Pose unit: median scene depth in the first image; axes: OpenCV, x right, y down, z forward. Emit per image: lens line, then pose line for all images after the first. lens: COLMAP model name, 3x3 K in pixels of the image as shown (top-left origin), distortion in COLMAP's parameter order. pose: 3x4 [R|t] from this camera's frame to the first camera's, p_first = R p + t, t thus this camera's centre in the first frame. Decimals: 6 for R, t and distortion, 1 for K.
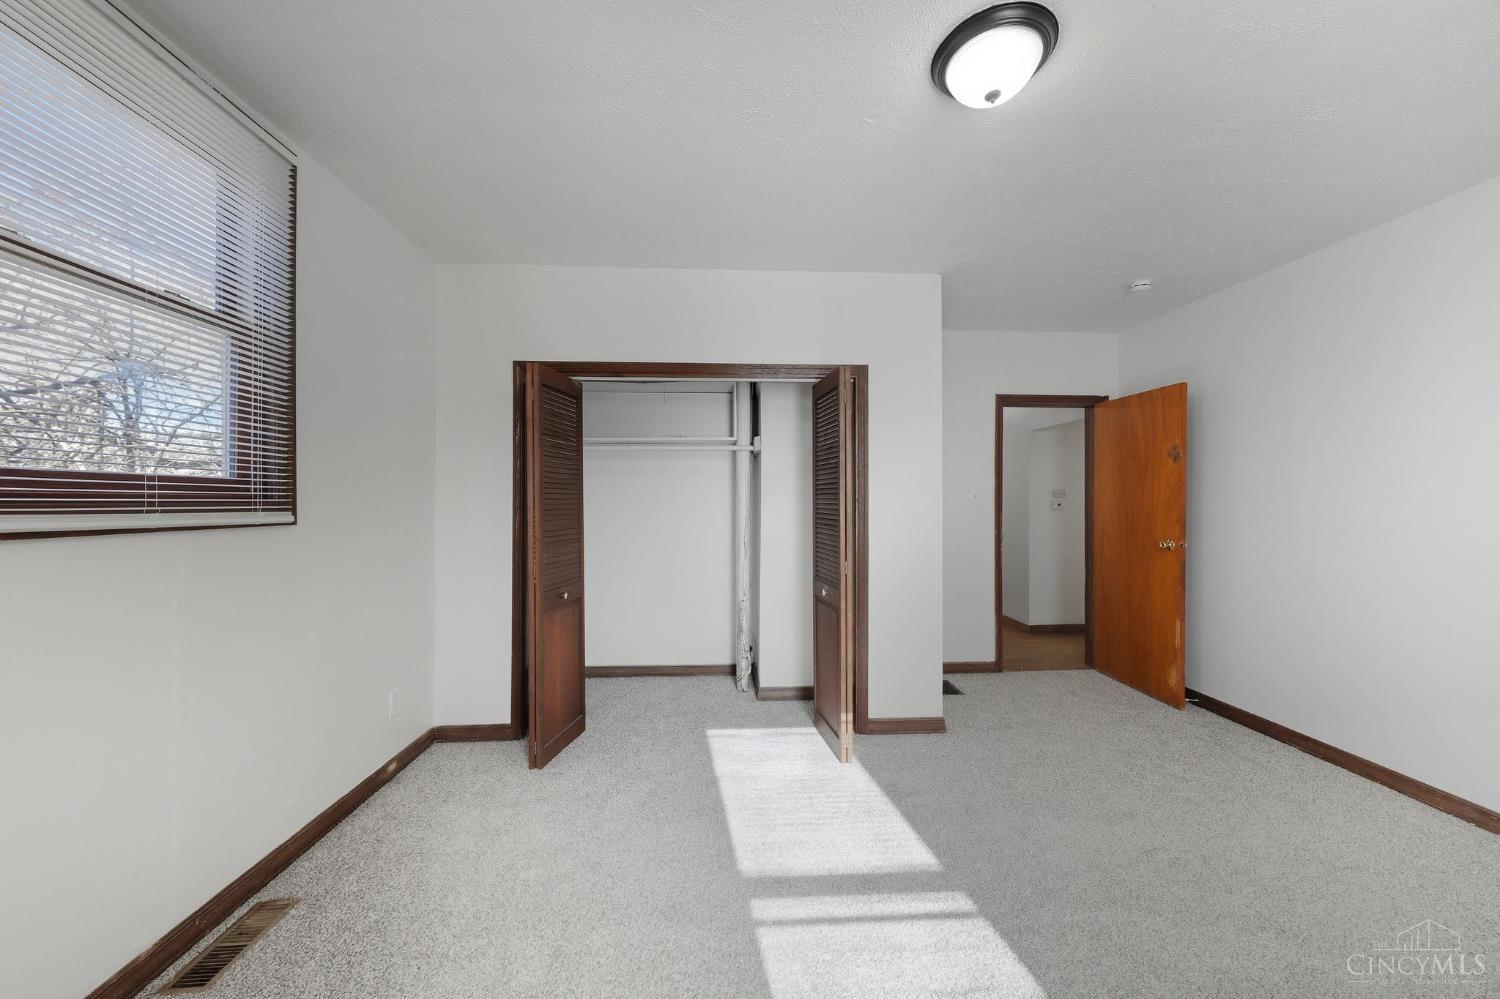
lens RADIAL K [[527.8, 0, 746.6], [0, 527.8, 495.3], [0, 0, 1]] dist [0.002053, -0.003221]
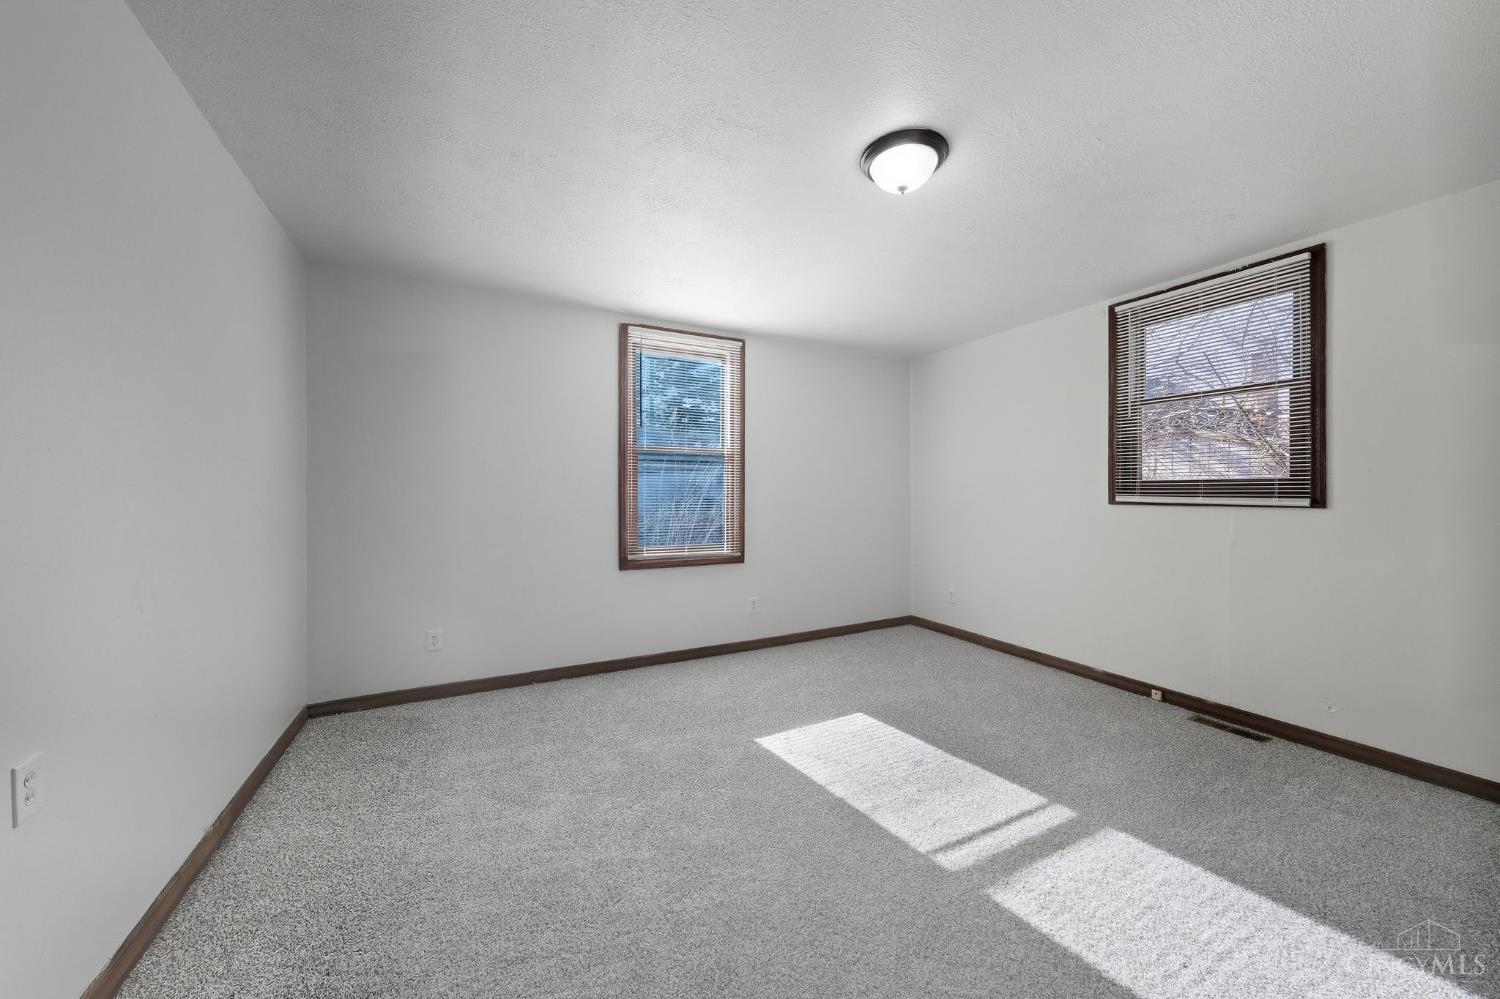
lens RADIAL K [[527.8, 0, 745.5], [0, 527.8, 496.5], [0, 0, 1]] dist [0.002053, -0.003221]
pose [[-0.911269, -0.001285, -0.411810, 0.648318], [-0.000542, 0.999998, -0.001923, 0.015402], [0.411812, -0.001529, -0.911268, 0.959348]]
